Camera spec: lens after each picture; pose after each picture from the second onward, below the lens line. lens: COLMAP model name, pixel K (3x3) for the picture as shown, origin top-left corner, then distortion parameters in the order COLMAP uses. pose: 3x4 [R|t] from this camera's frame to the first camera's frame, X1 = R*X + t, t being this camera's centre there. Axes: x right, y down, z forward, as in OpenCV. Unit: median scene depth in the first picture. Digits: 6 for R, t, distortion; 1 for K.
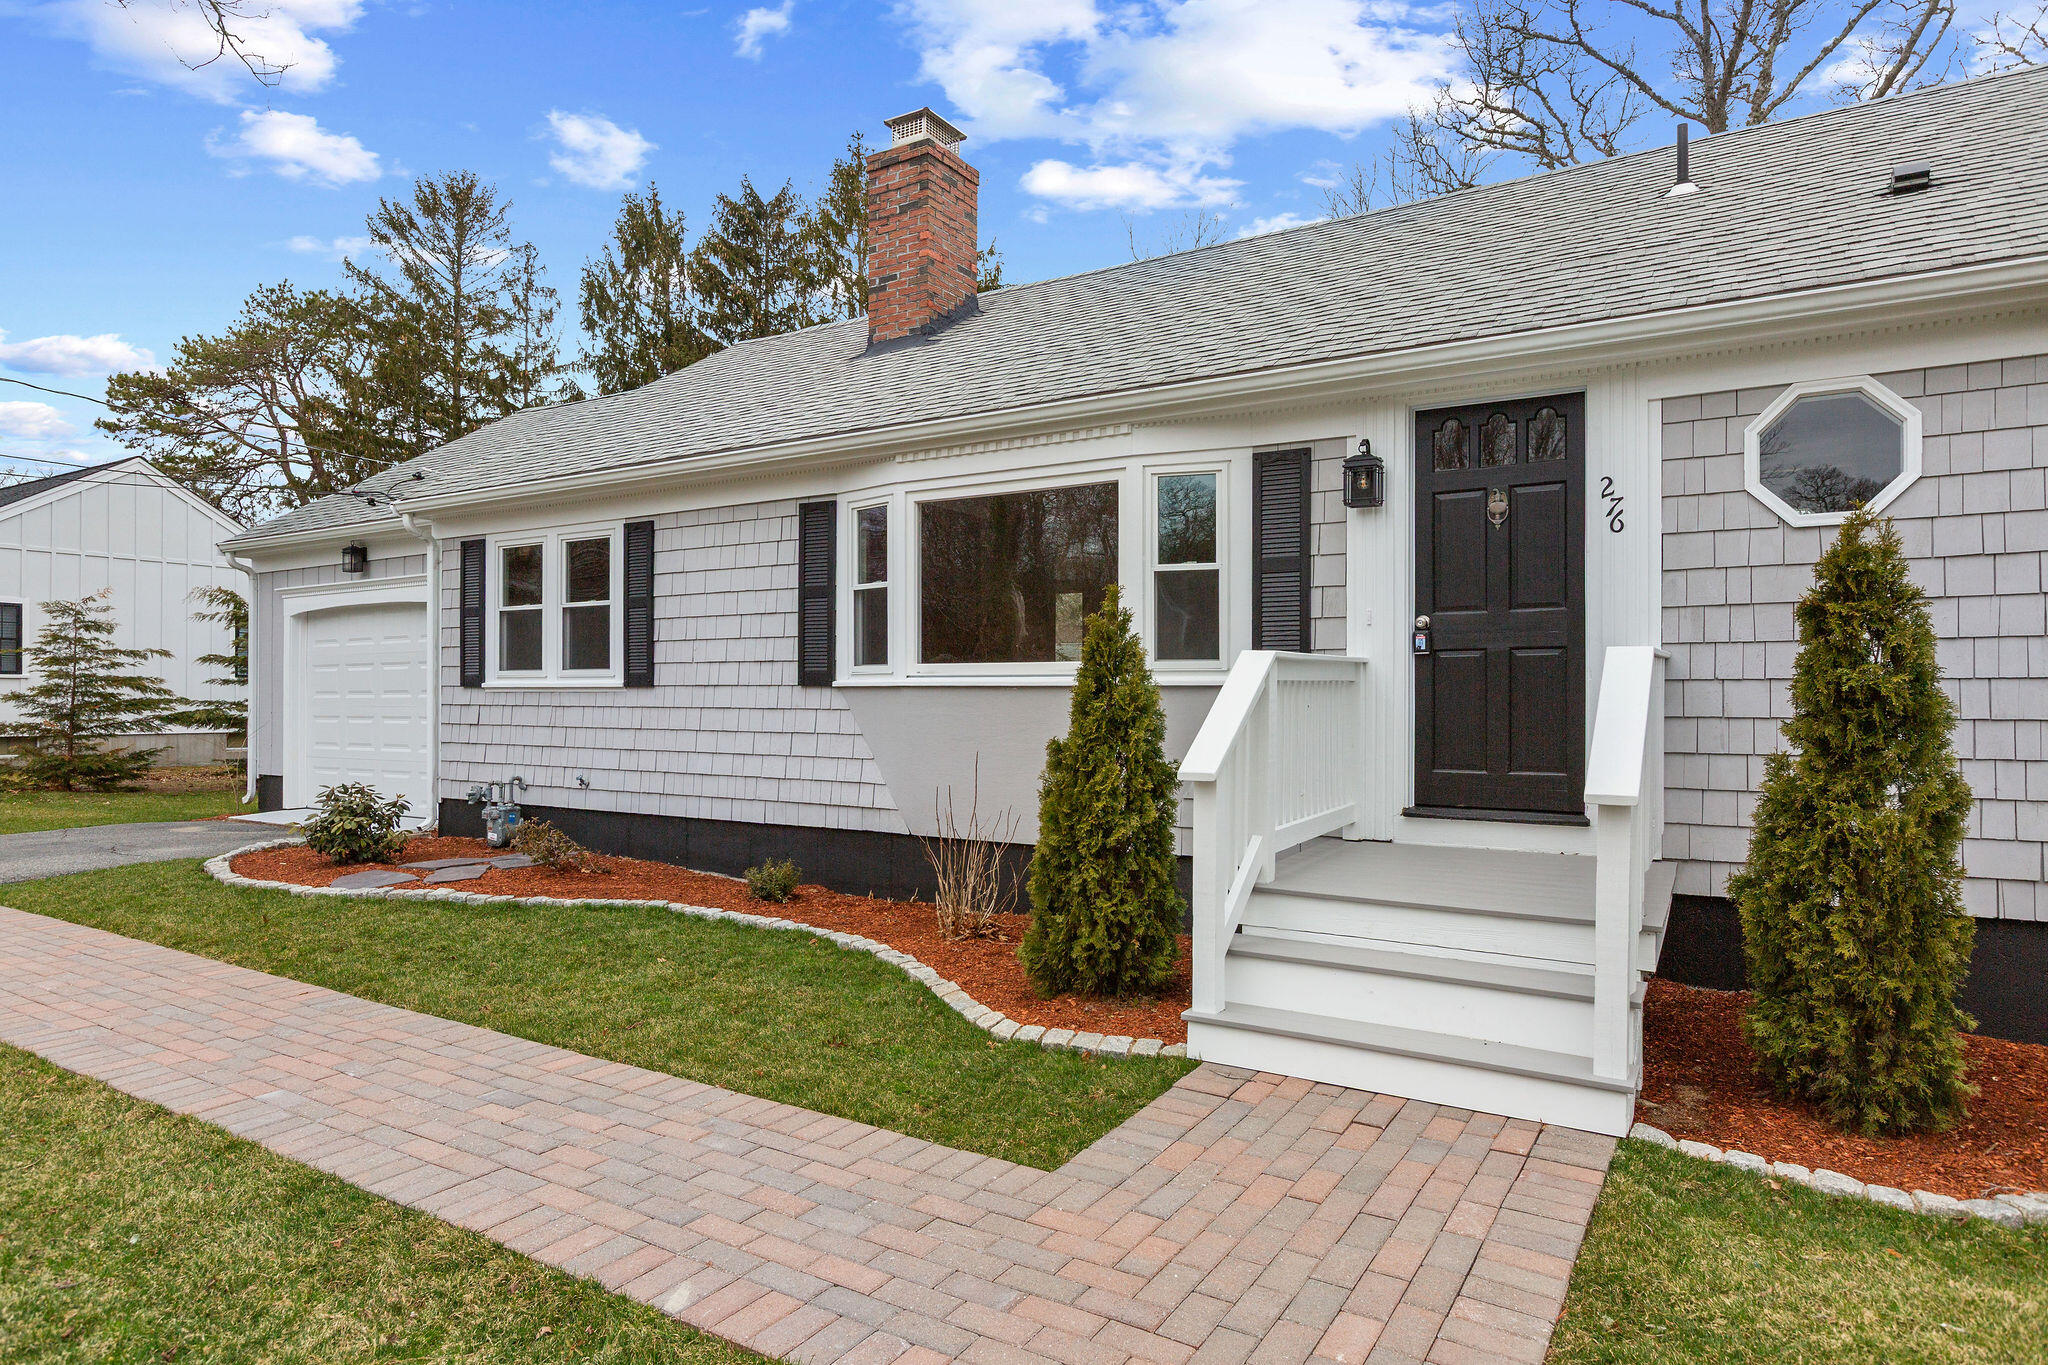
lens RADIAL K [[1188.8, 0, 1010.3], [0, 1188.8, 706.9], [0, 0, 1]] dist [-0.001647, 0.001772]
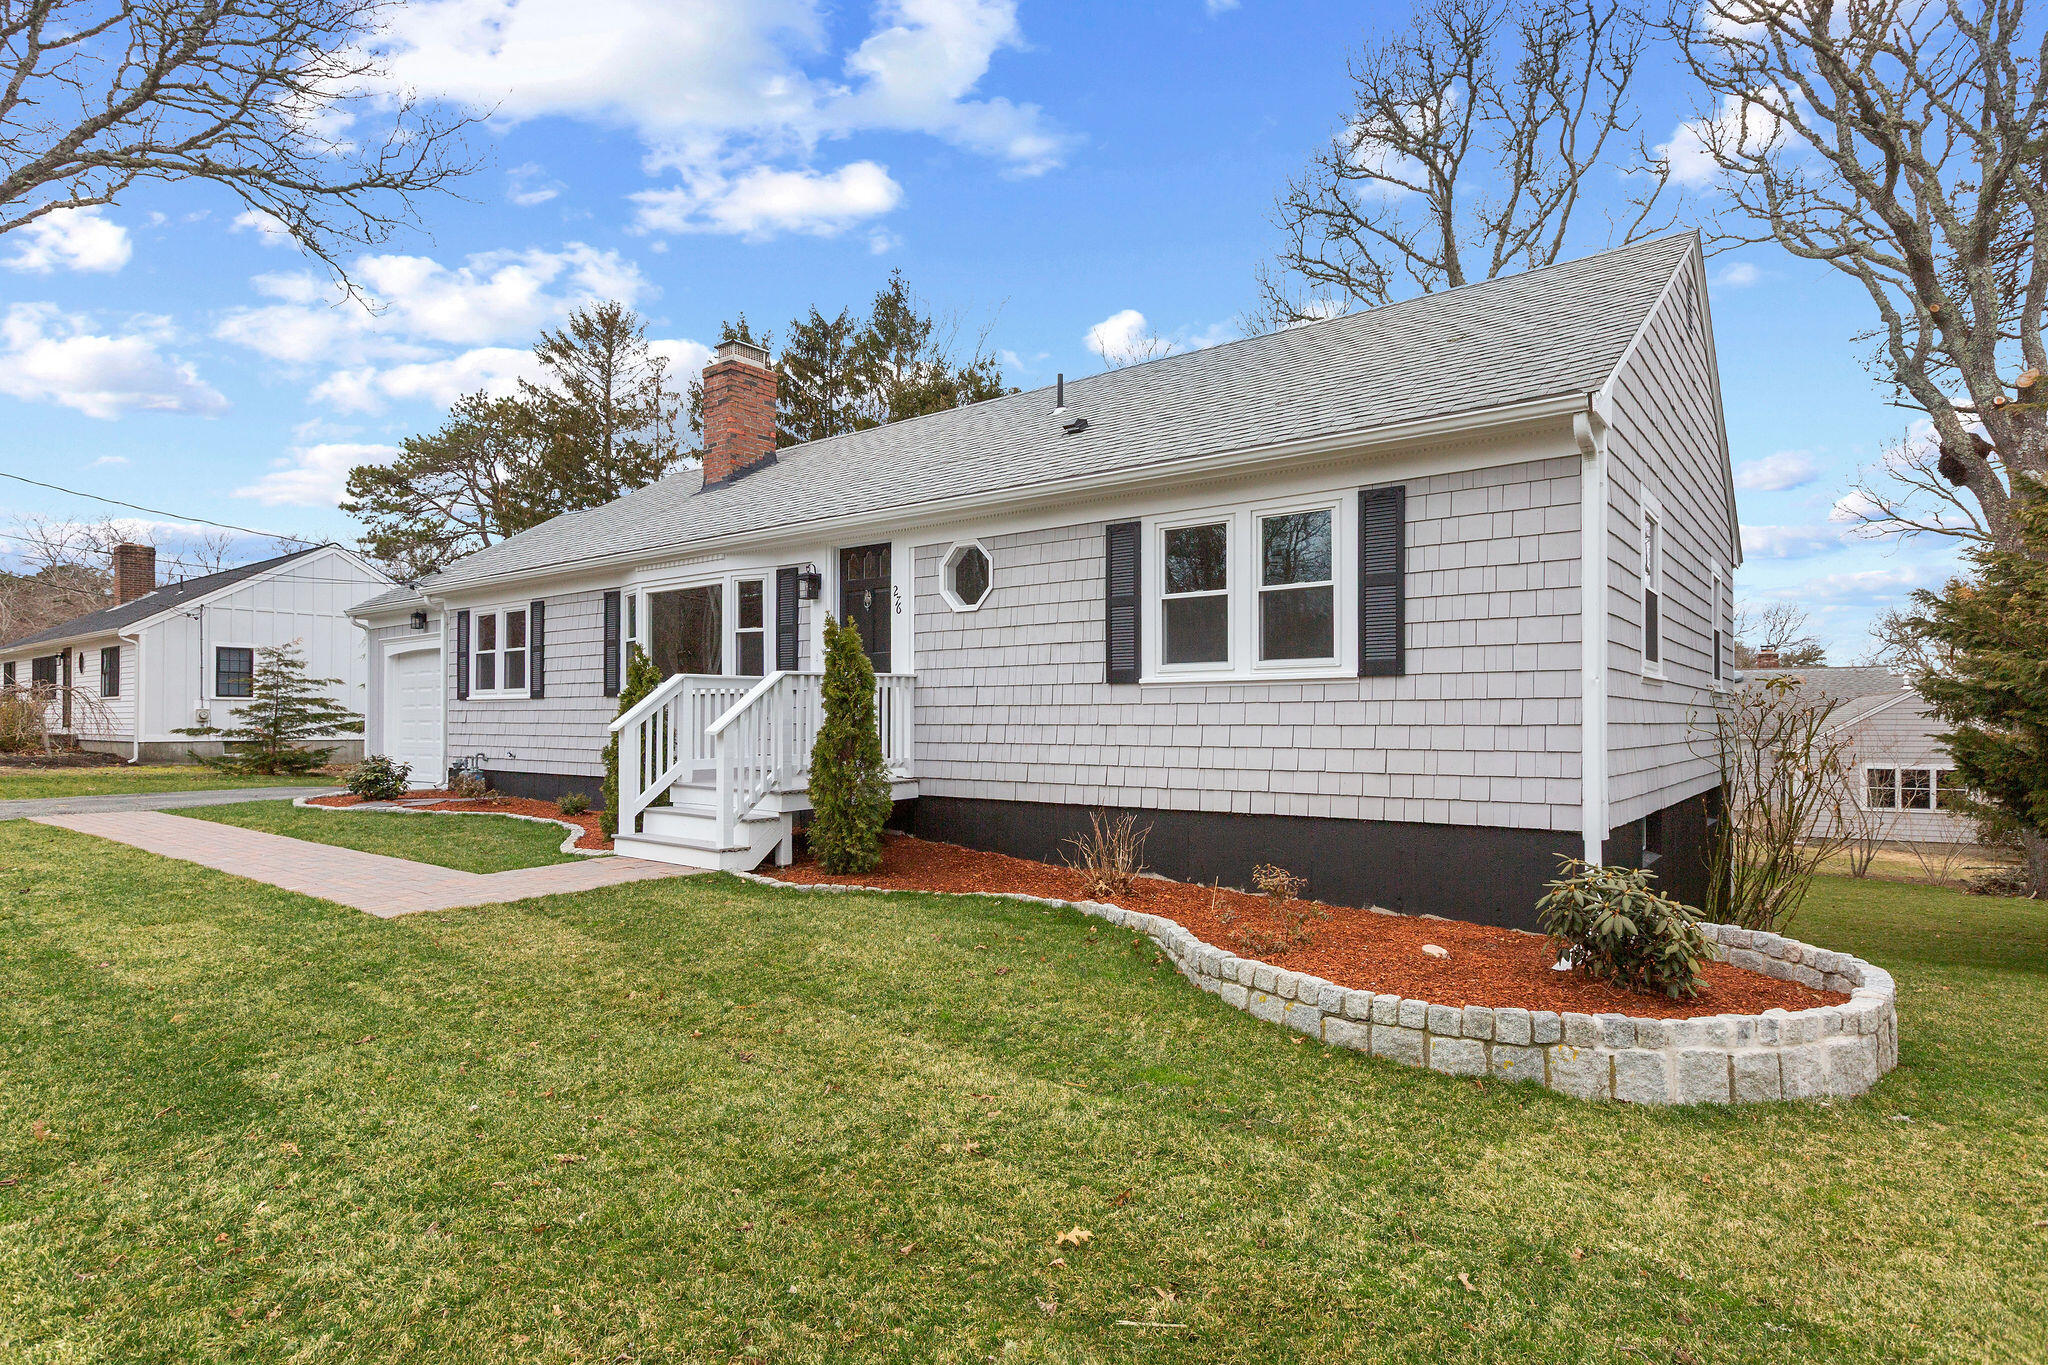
lens RADIAL K [[1082.6, 0, 1077.1], [0, 1082.6, 729.0], [0, 0, 1]] dist [-0.001479, 0.001252]
pose [[0.996488, -0.000855, -0.083728, 0.541355], [0.000693, 0.999998, -0.001956, 0.028187], [0.083730, 0.001891, 0.996487, -0.441403]]
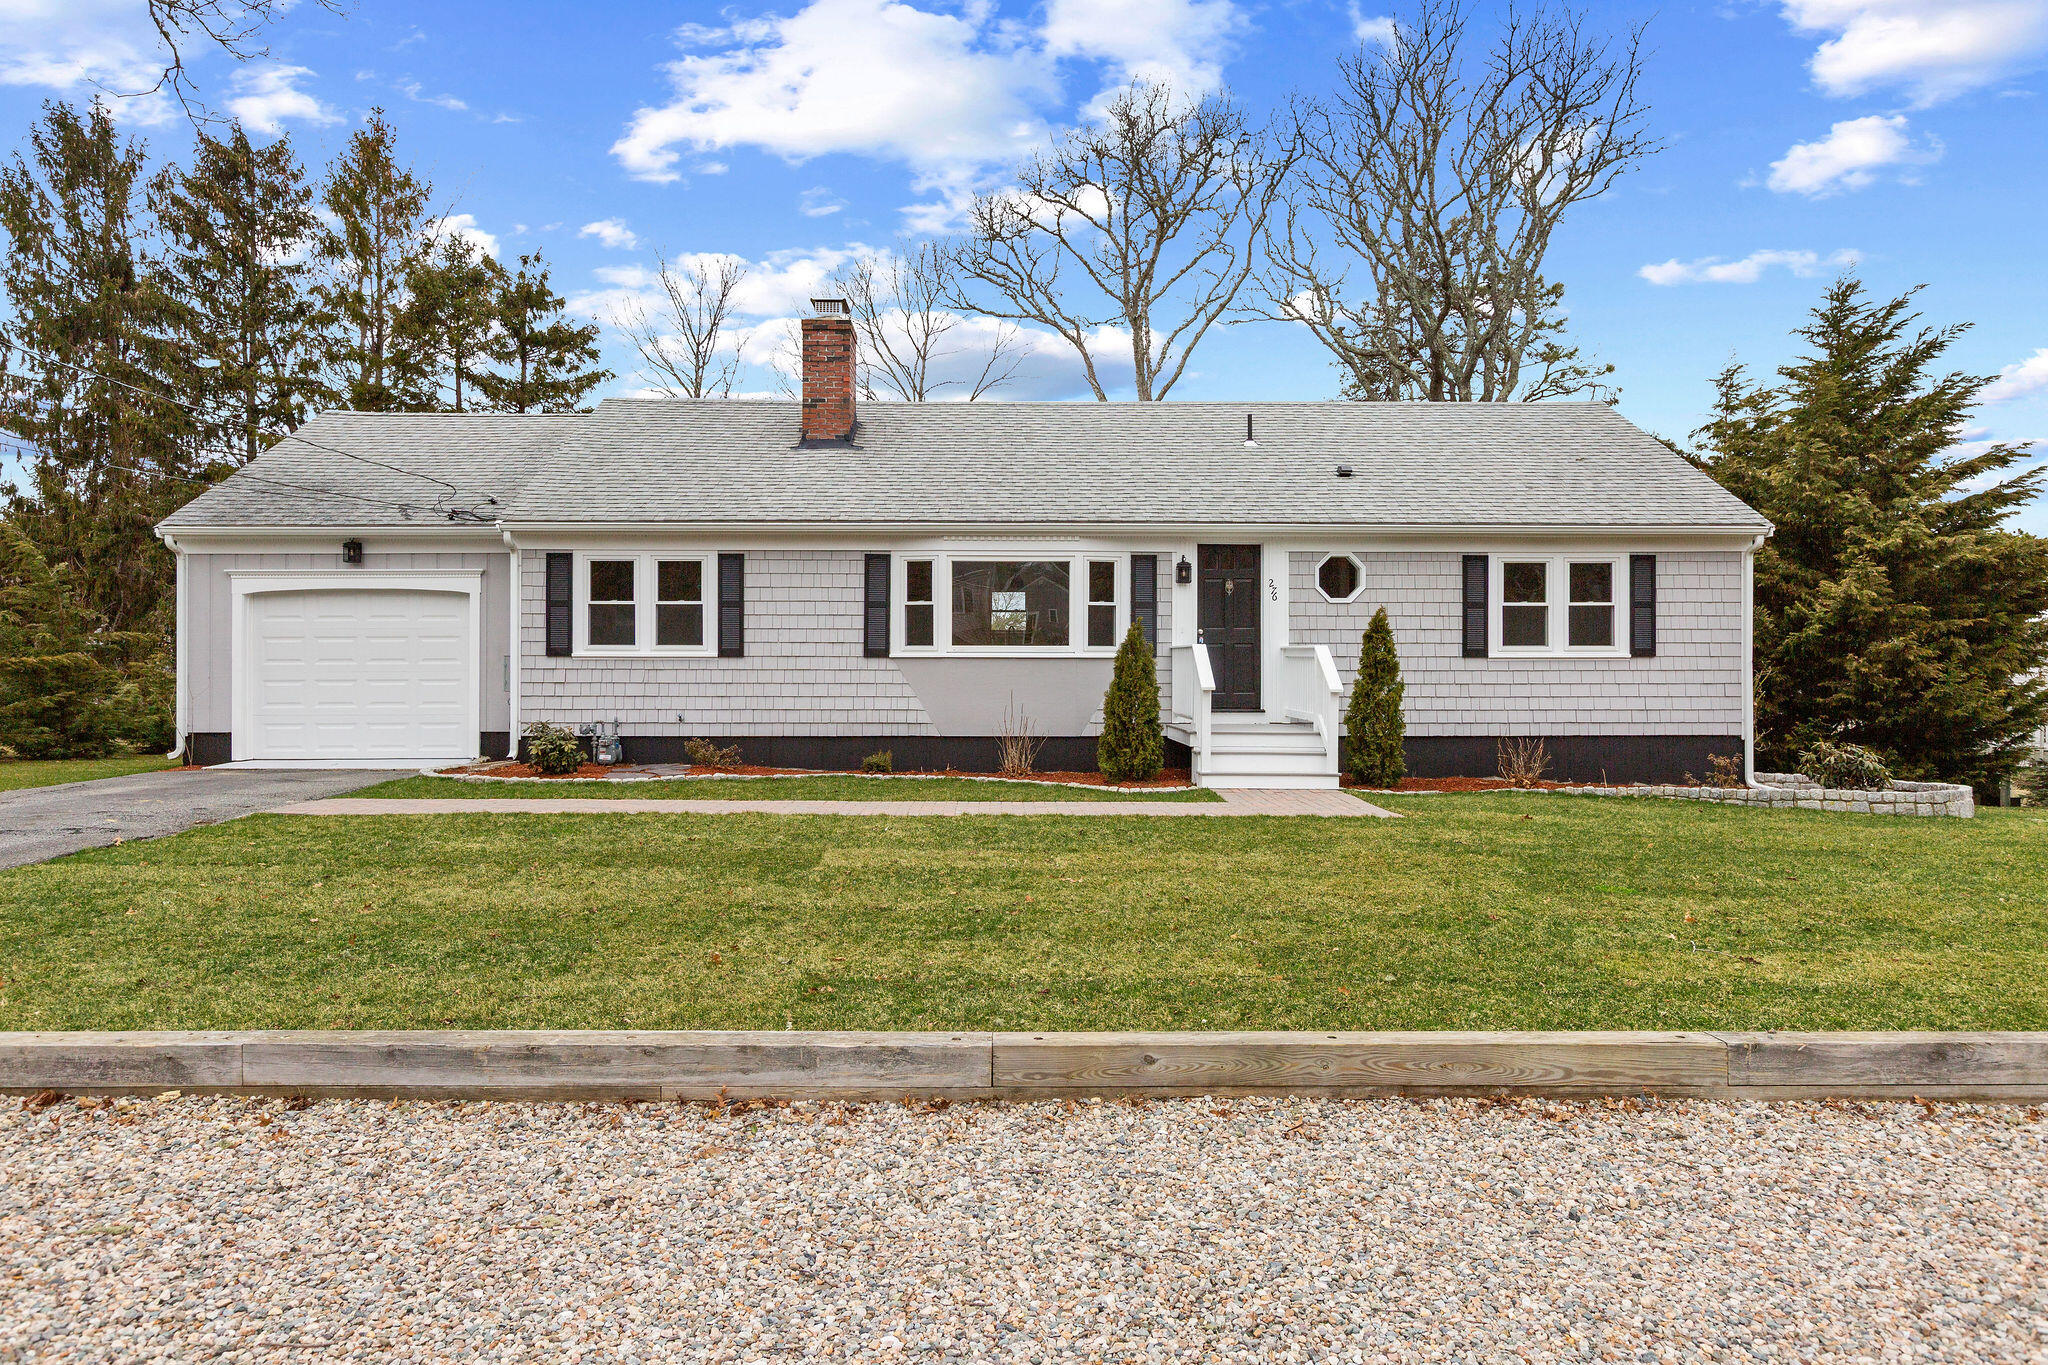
lens RADIAL K [[1223.9, 0, 1022.1], [0, 1223.9, 682.7], [0, 0, 1]] dist [-0.003881, -0.000240]
pose [[0.836577, -0.004801, 0.547828, -0.819132], [0.005615, 0.999984, 0.000189, 0.018345], [-0.547821, 0.002918, 0.836591, -0.547030]]
